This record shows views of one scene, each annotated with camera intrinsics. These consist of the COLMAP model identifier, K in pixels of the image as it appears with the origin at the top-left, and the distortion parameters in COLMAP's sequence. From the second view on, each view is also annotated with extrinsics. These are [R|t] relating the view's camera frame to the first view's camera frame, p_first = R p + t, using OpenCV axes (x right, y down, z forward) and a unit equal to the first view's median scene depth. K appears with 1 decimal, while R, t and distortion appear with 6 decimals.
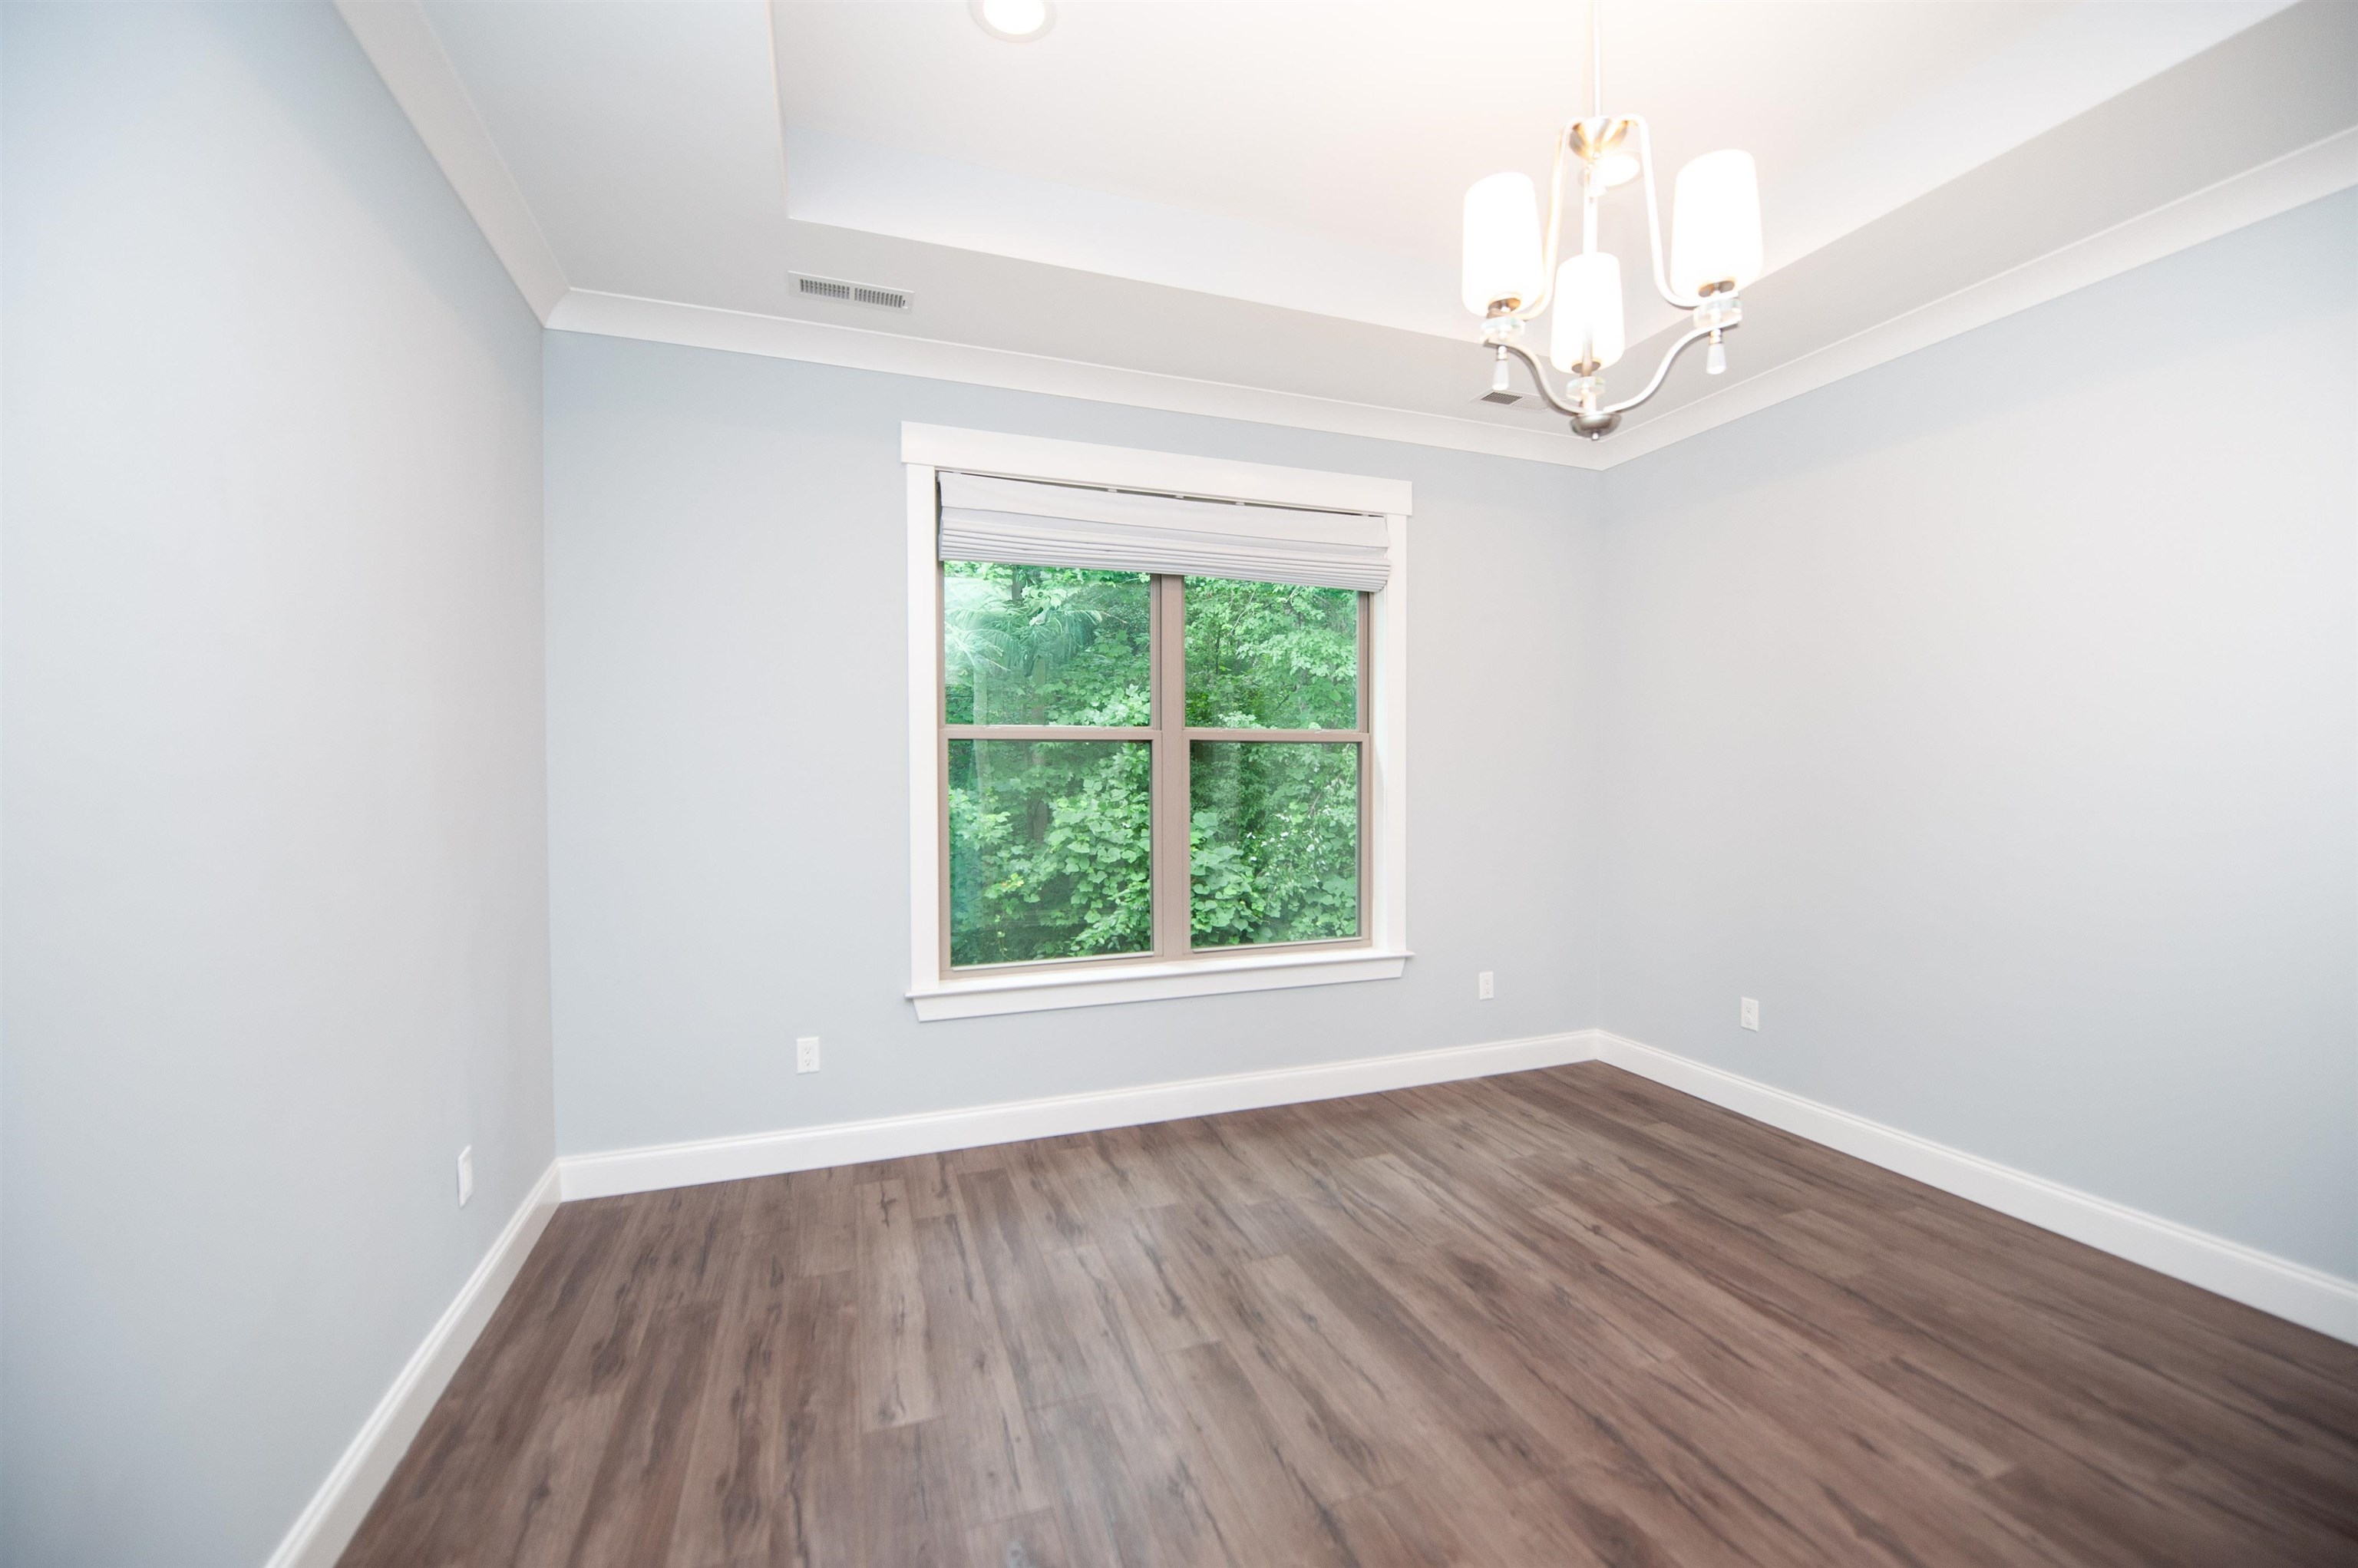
lens RADIAL K [[946.6, 0, 1190.0], [0, 946.6, 786.9], [0, 0, 1]] dist [-0.013586, -0.004718]
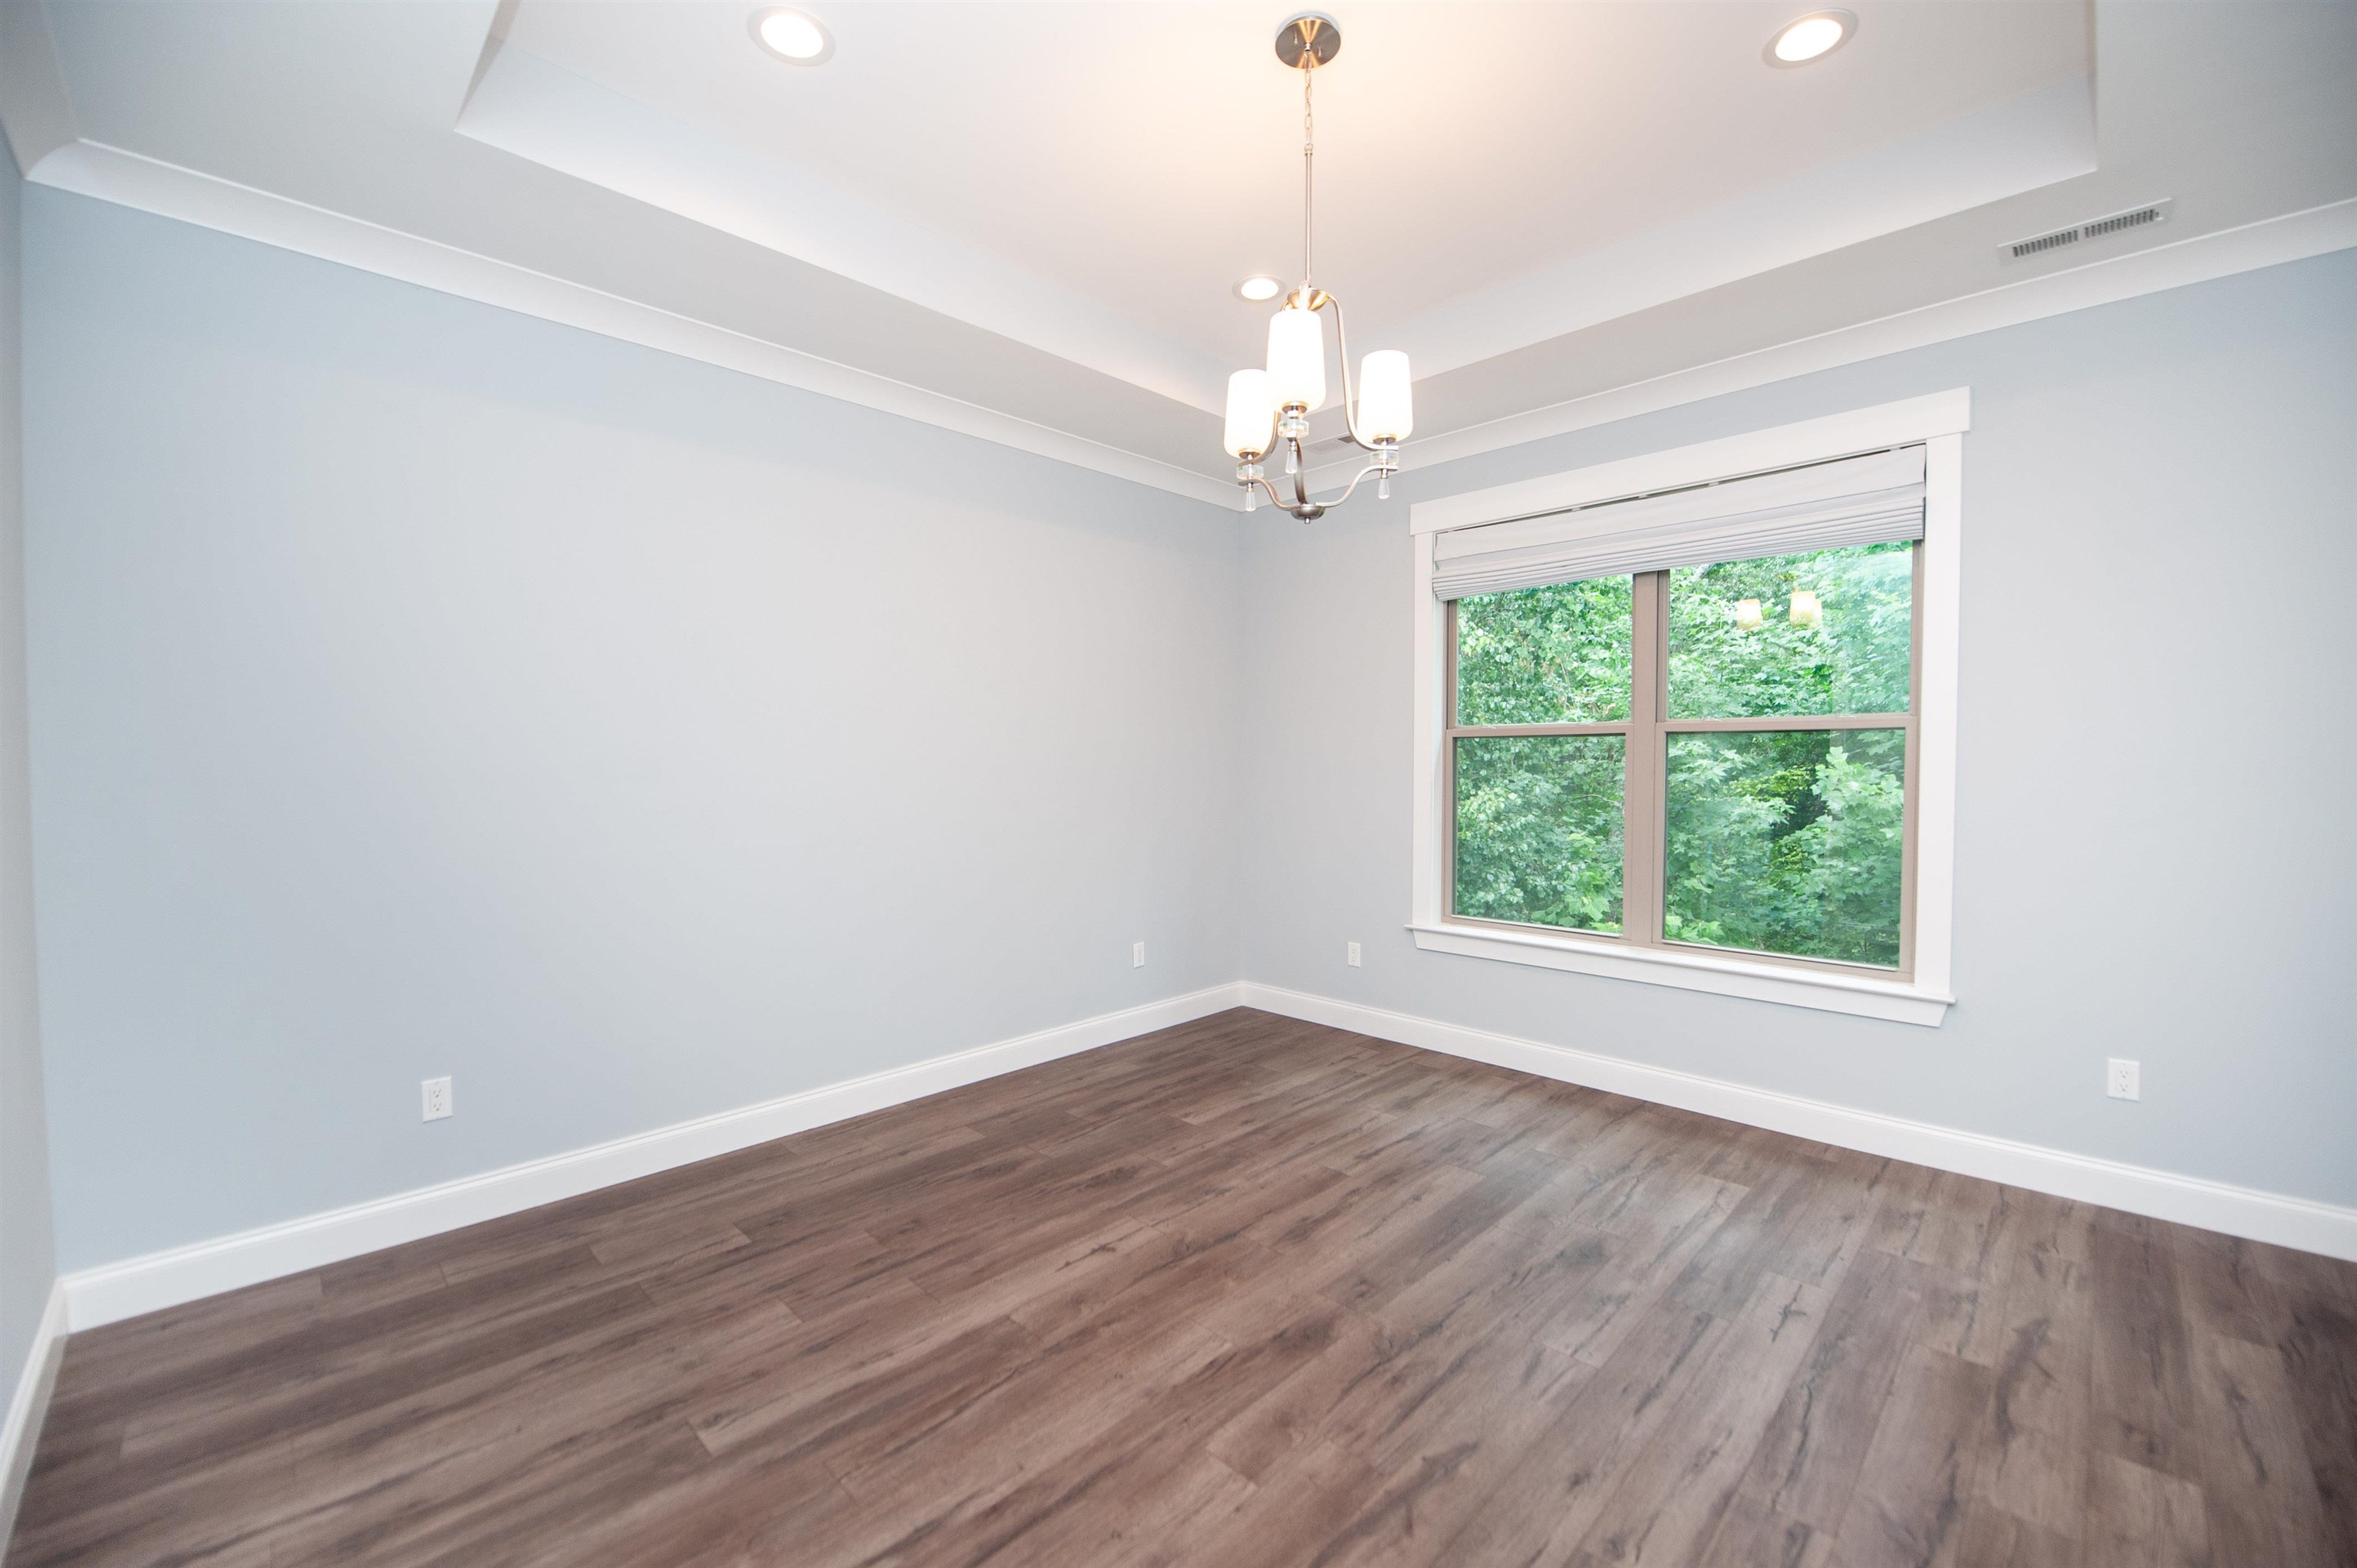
lens RADIAL K [[946.2, 0, 1189.5], [0, 946.2, 786.9], [0, 0, 1]] dist [-0.013586, -0.004718]
pose [[0.426638, 0.027526, -0.904003, 0.872381], [-0.015740, 0.999611, 0.023009, -0.007879], [0.904285, 0.004413, 0.426906, 0.144660]]
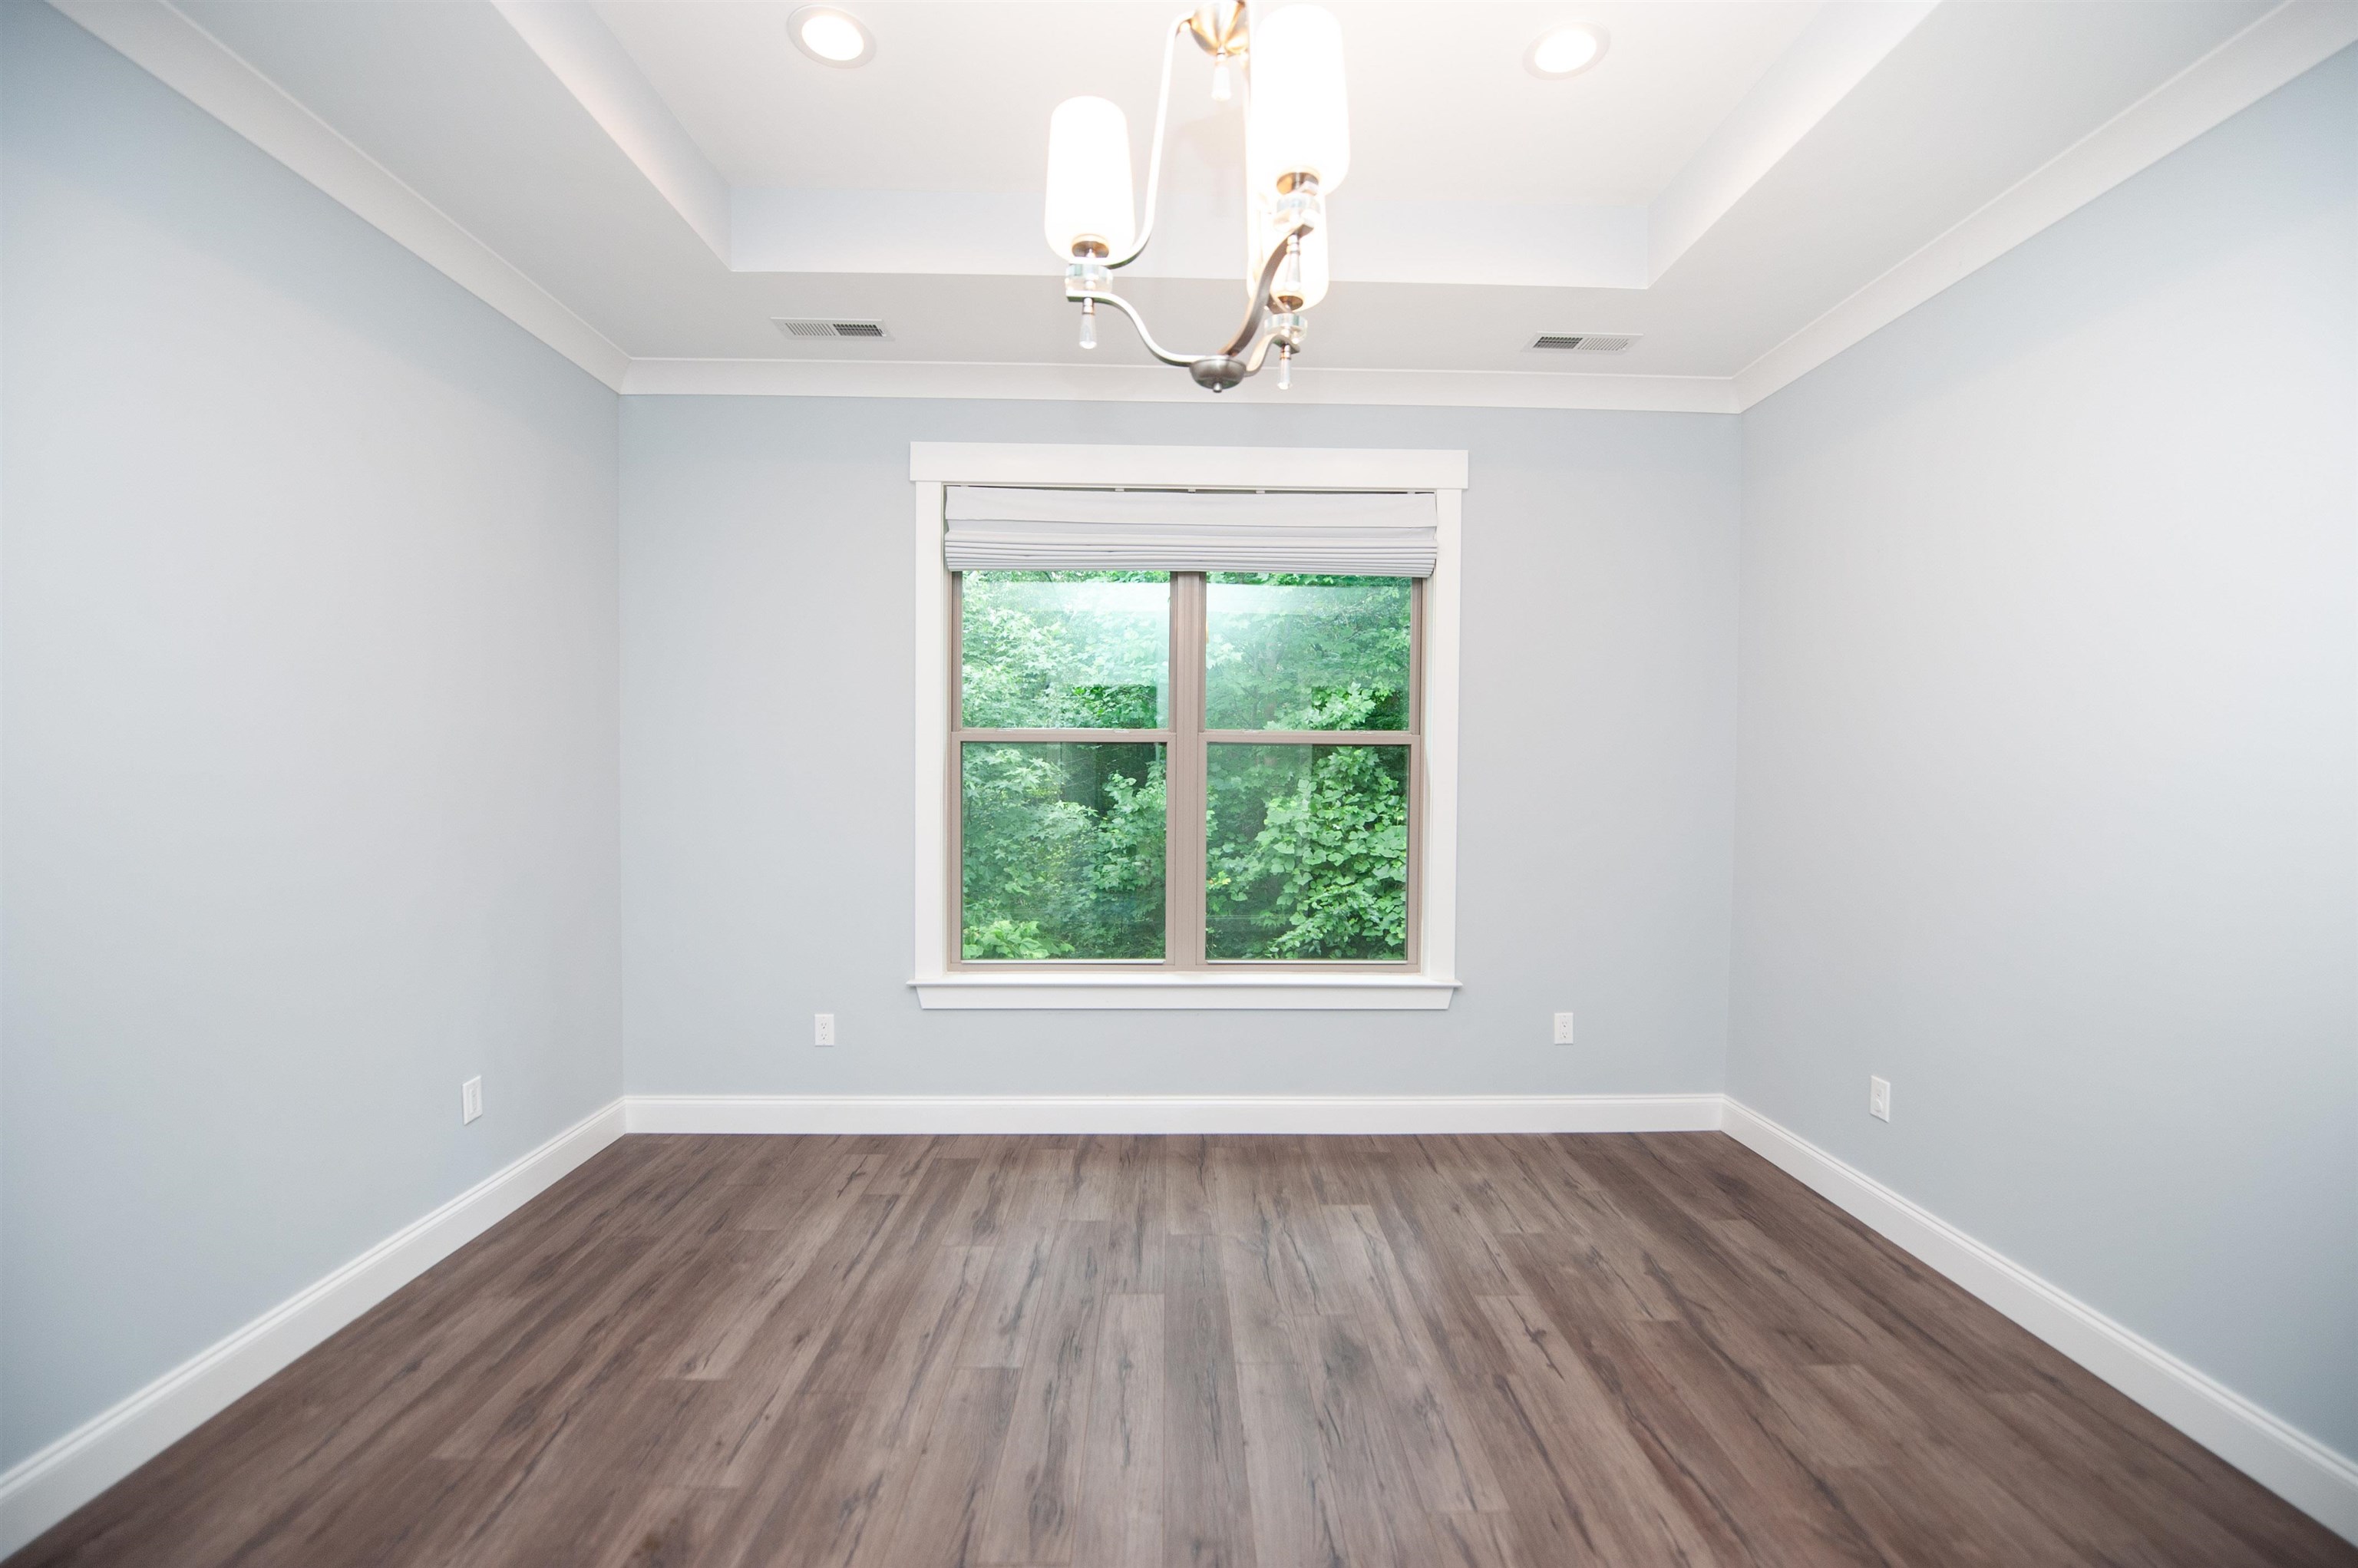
lens RADIAL K [[946.6, 0, 1190.0], [0, 946.6, 786.9], [0, 0, 1]] dist [-0.013586, -0.004718]
pose [[0.945531, 0.016965, -0.325089, 0.373260], [-0.016266, 0.999856, 0.004868, -0.011165], [0.325124, 0.000685, 0.945671, 0.107837]]
